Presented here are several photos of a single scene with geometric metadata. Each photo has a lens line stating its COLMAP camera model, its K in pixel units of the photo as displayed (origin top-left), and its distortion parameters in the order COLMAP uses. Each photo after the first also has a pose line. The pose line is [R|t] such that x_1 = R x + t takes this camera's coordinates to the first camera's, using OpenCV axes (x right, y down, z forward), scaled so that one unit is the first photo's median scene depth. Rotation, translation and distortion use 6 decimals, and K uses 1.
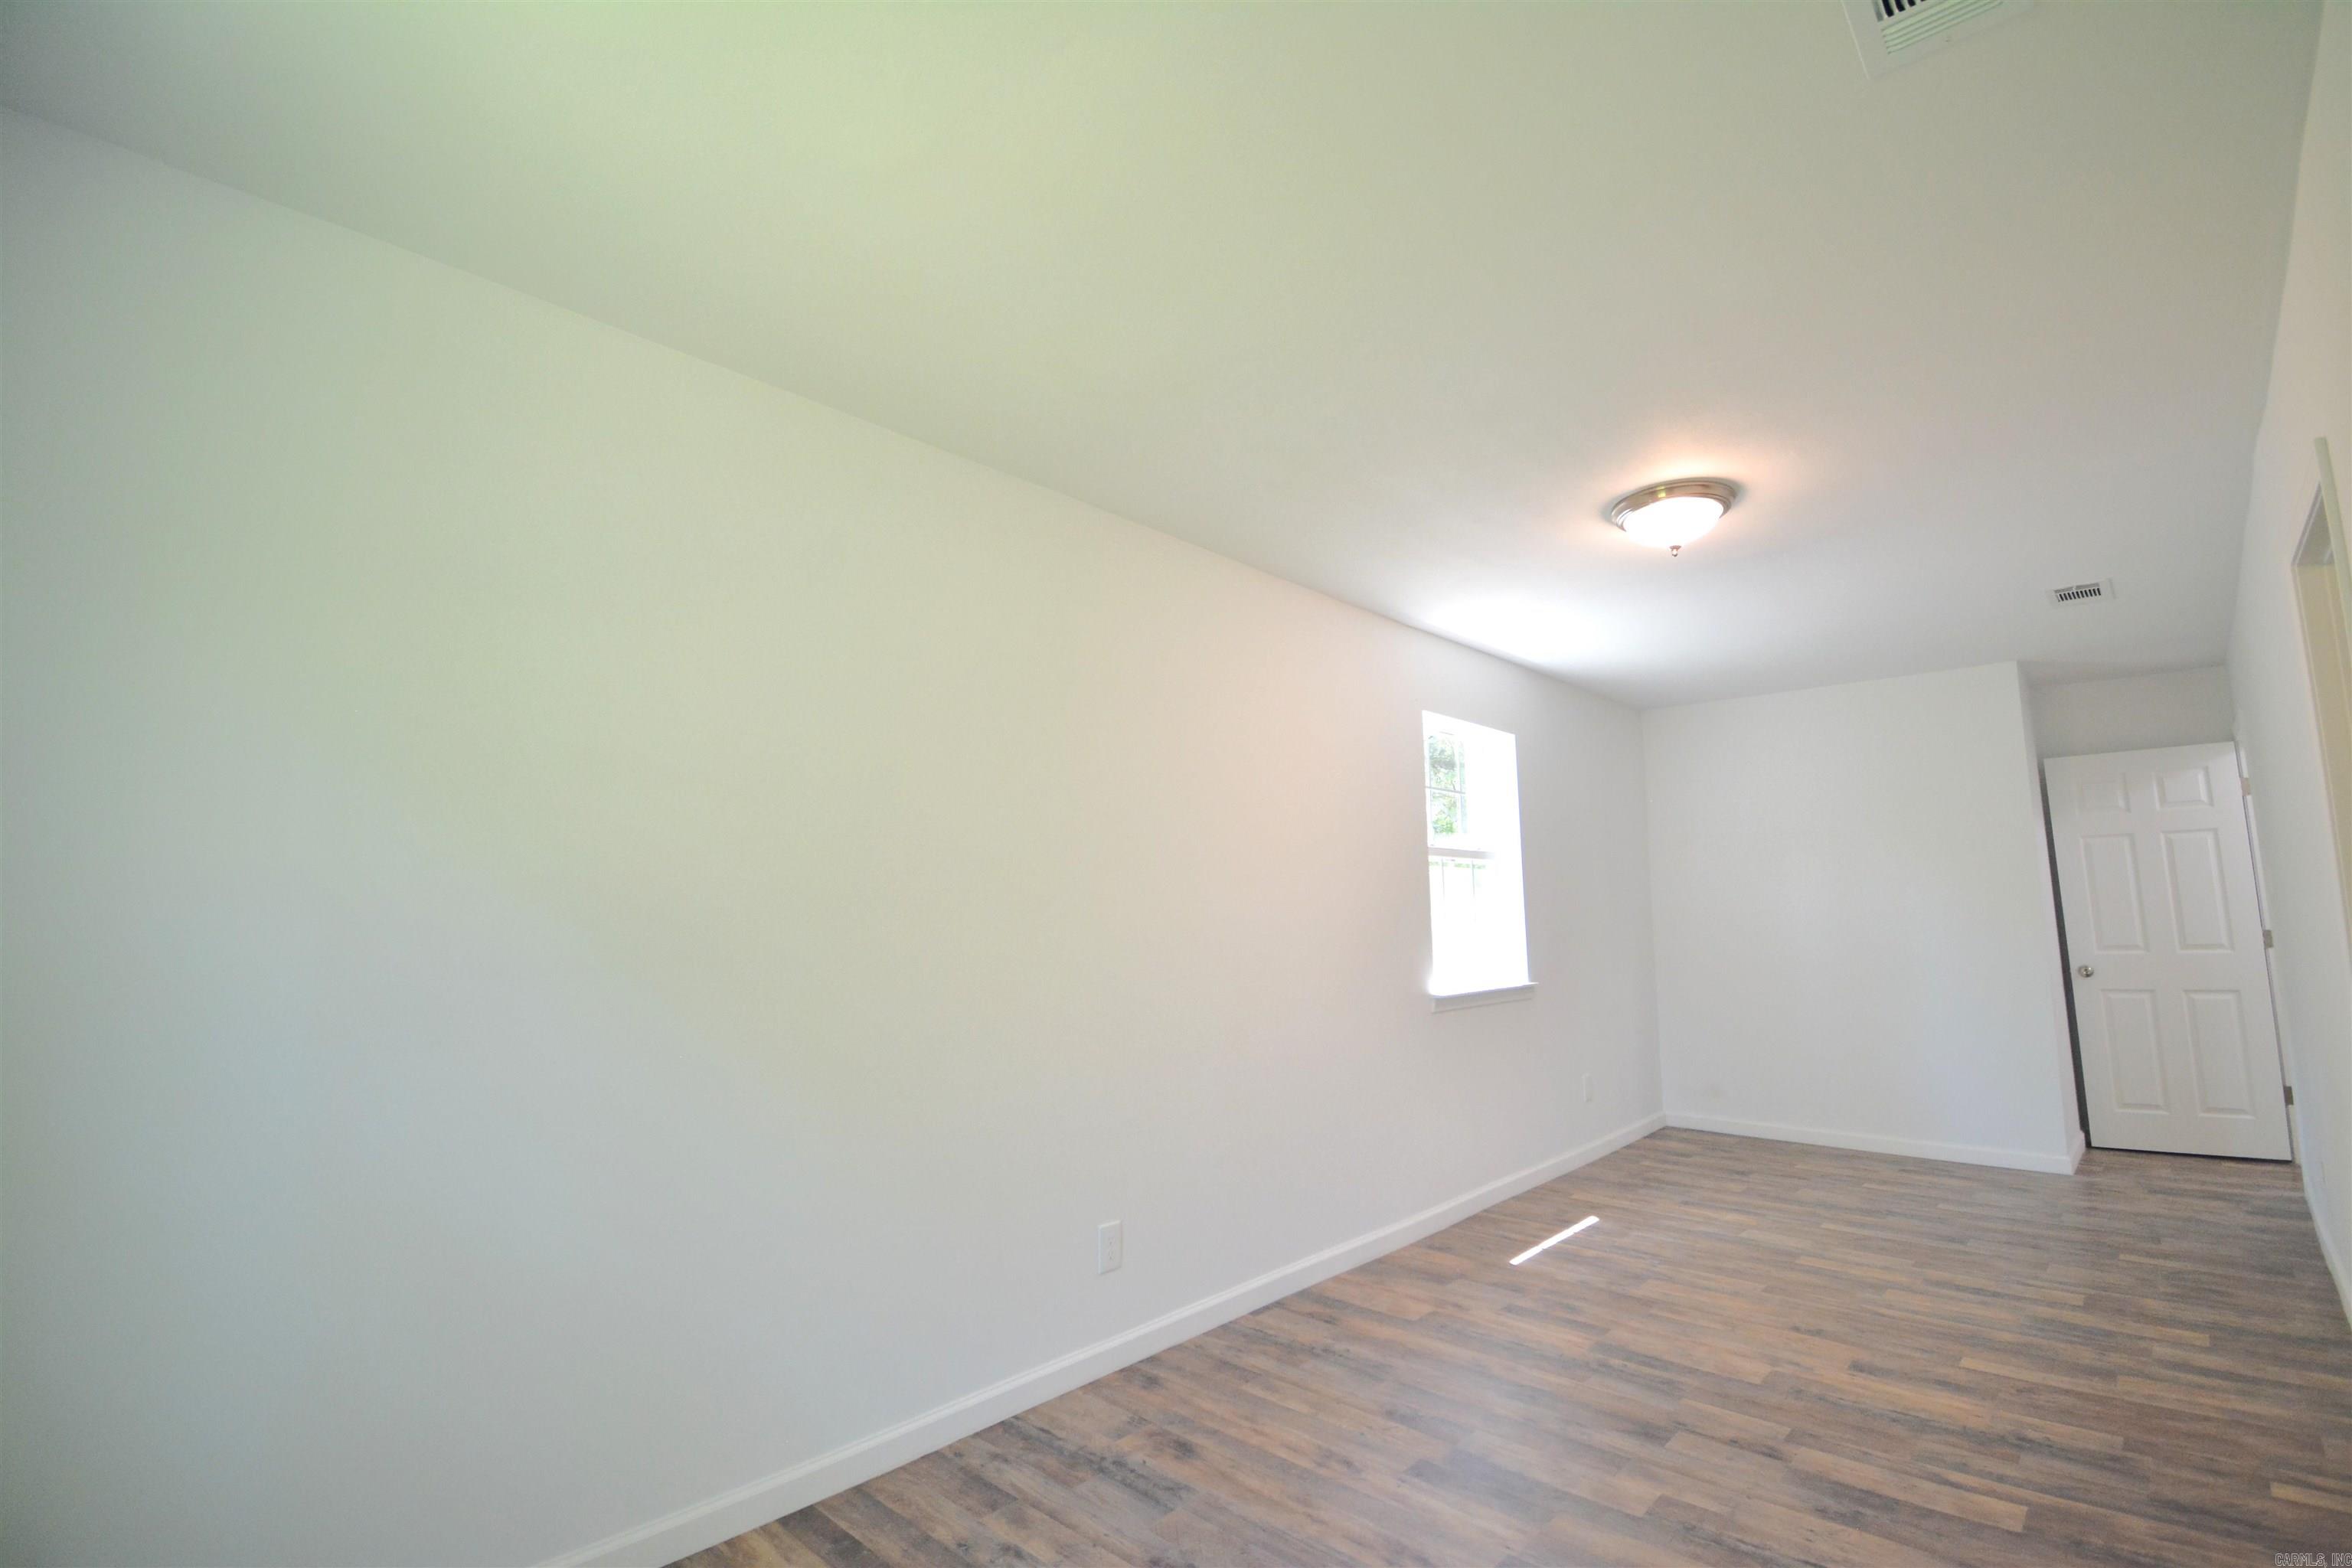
lens RADIAL K [[1056.0, 0, 1180.9], [0, 1056.0, 779.7], [0, 0, 1]] dist [-0.017397, -0.007315]
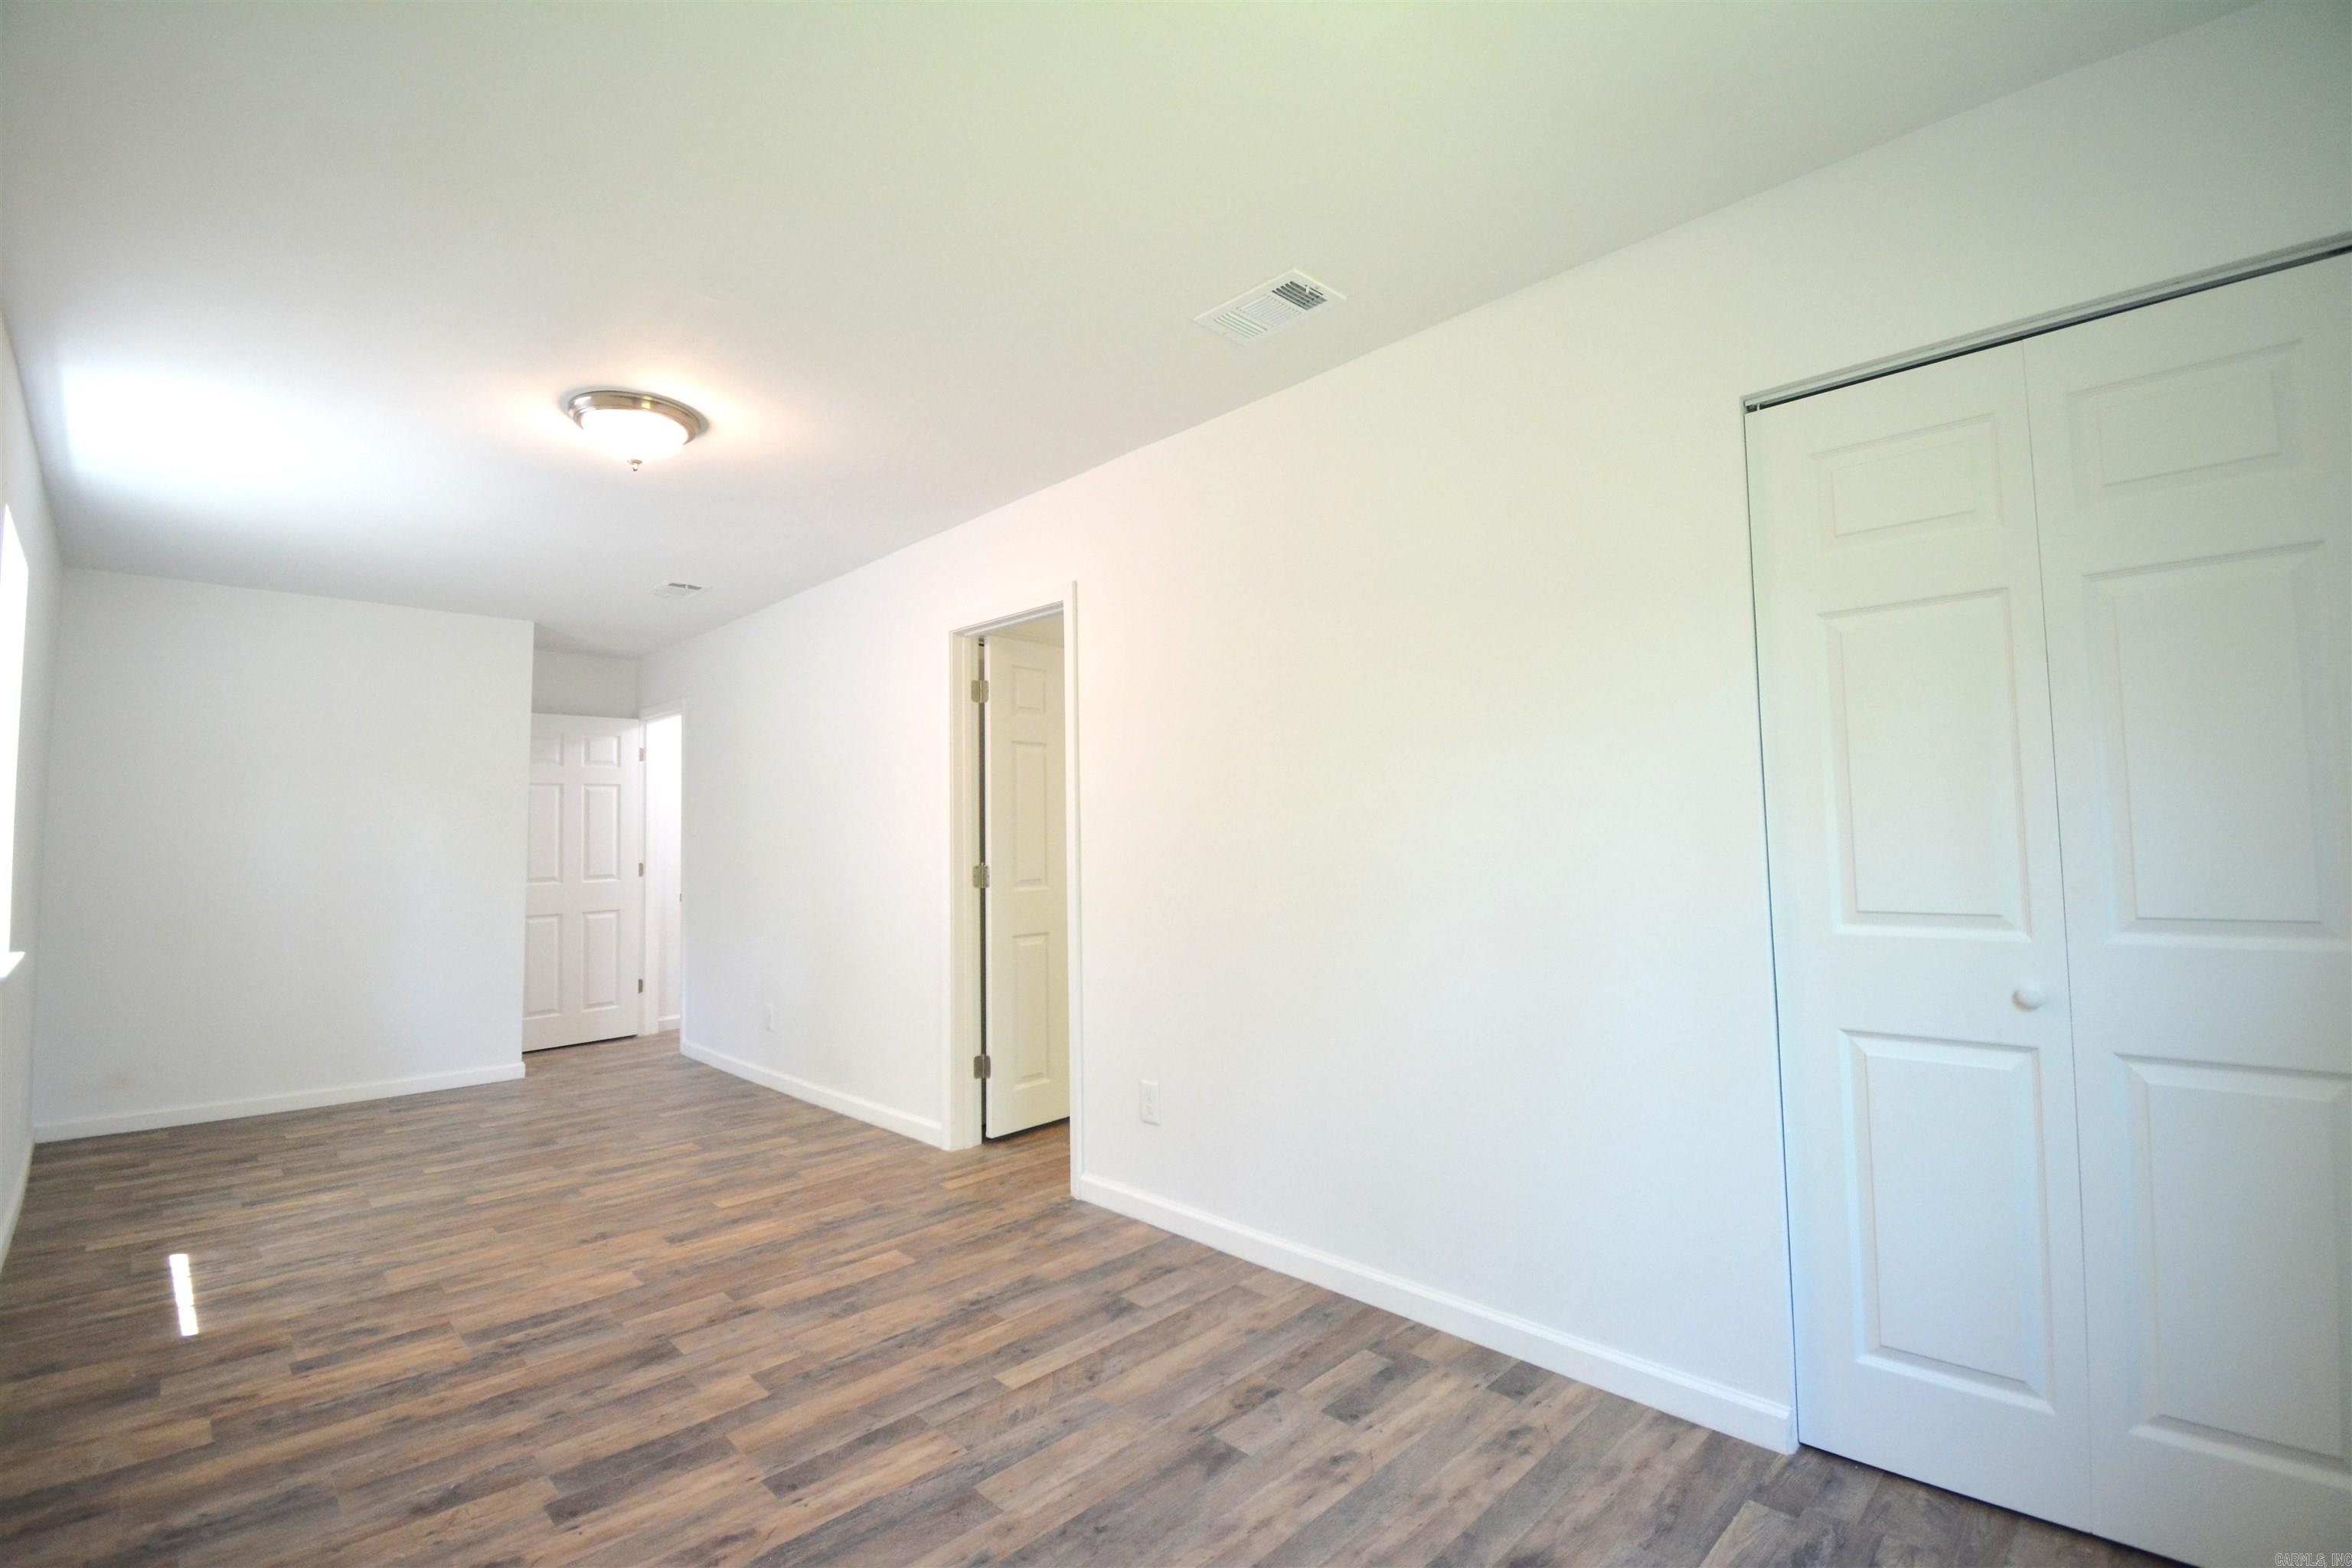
lens RADIAL K [[1056.0, 0, 1187.9], [0, 1056.0, 776.1], [0, 0, 1]] dist [-0.017397, -0.007315]
pose [[0.023210, 0.065827, 0.997561, -0.417041], [-0.106500, 0.992315, -0.063003, 0.066602], [-0.994042, -0.104778, 0.030042, 0.389487]]
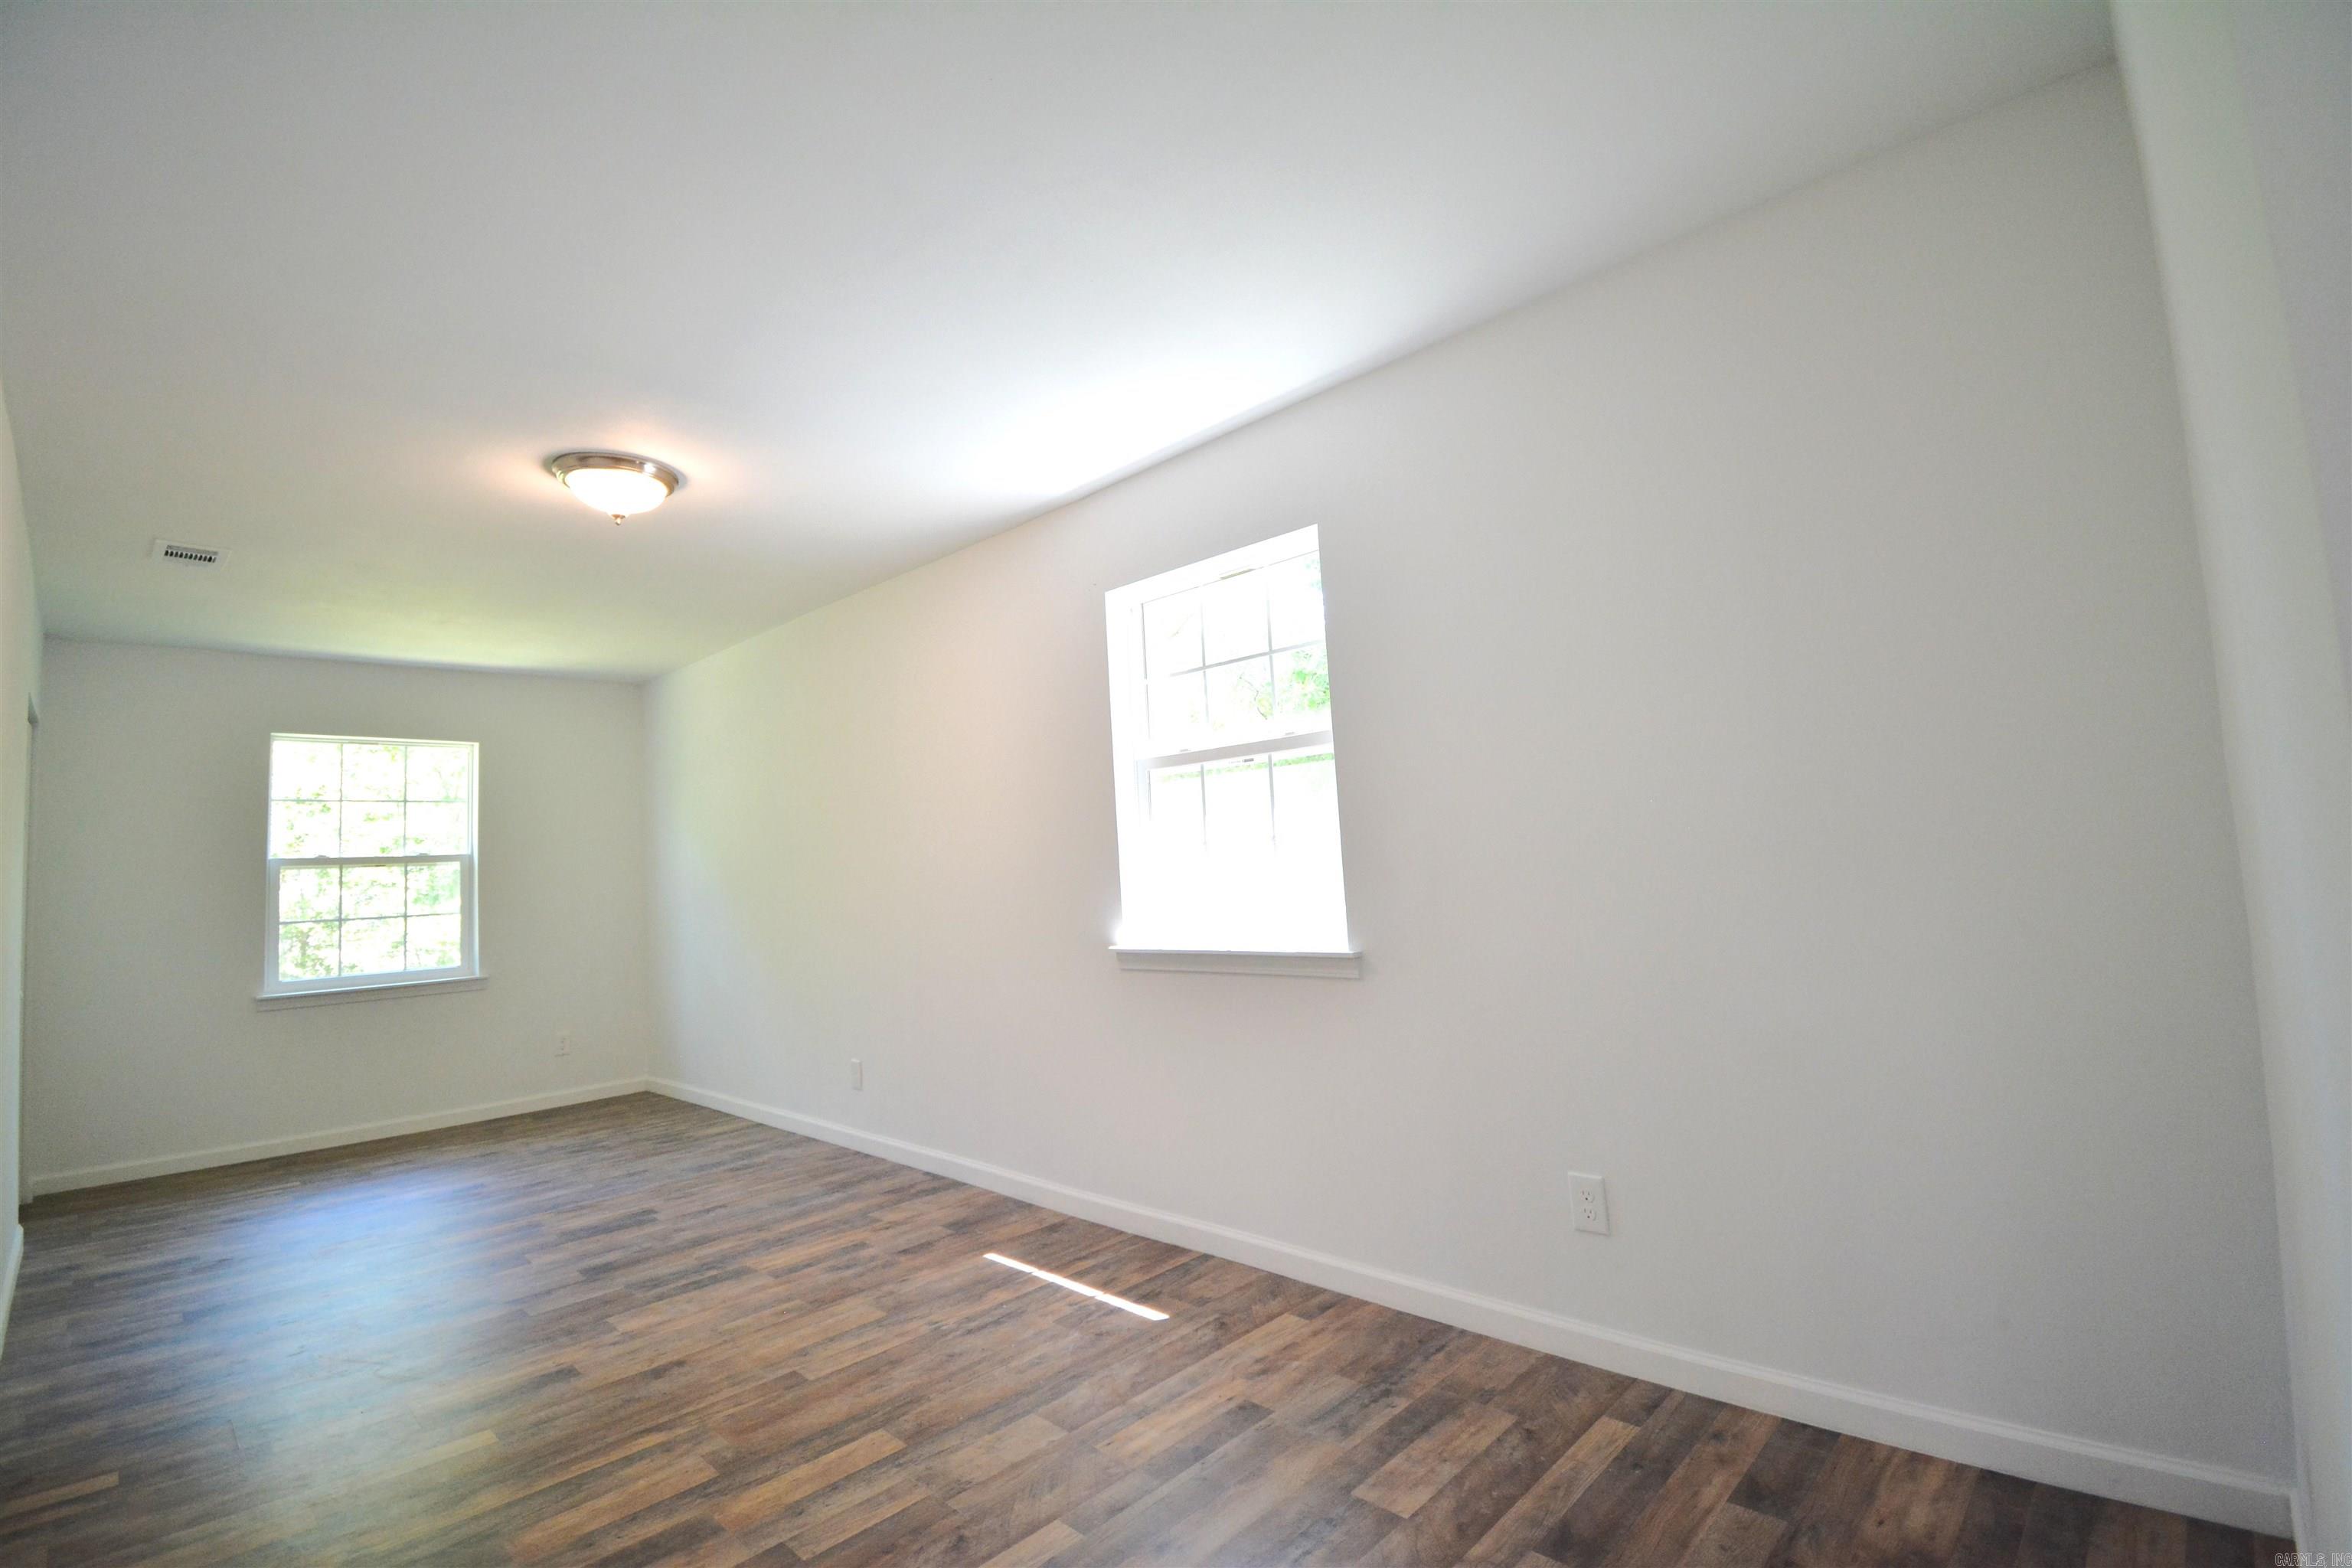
lens RADIAL K [[1056.0, 0, 1194.3], [0, 1056.0, 778.8], [0, 0, 1]] dist [-0.017397, -0.007315]
pose [[0.002860, -0.067791, -0.997695, 1.338690], [0.180655, 0.981319, -0.066160, 0.180216], [0.983542, -0.180049, 0.015053, 1.356965]]
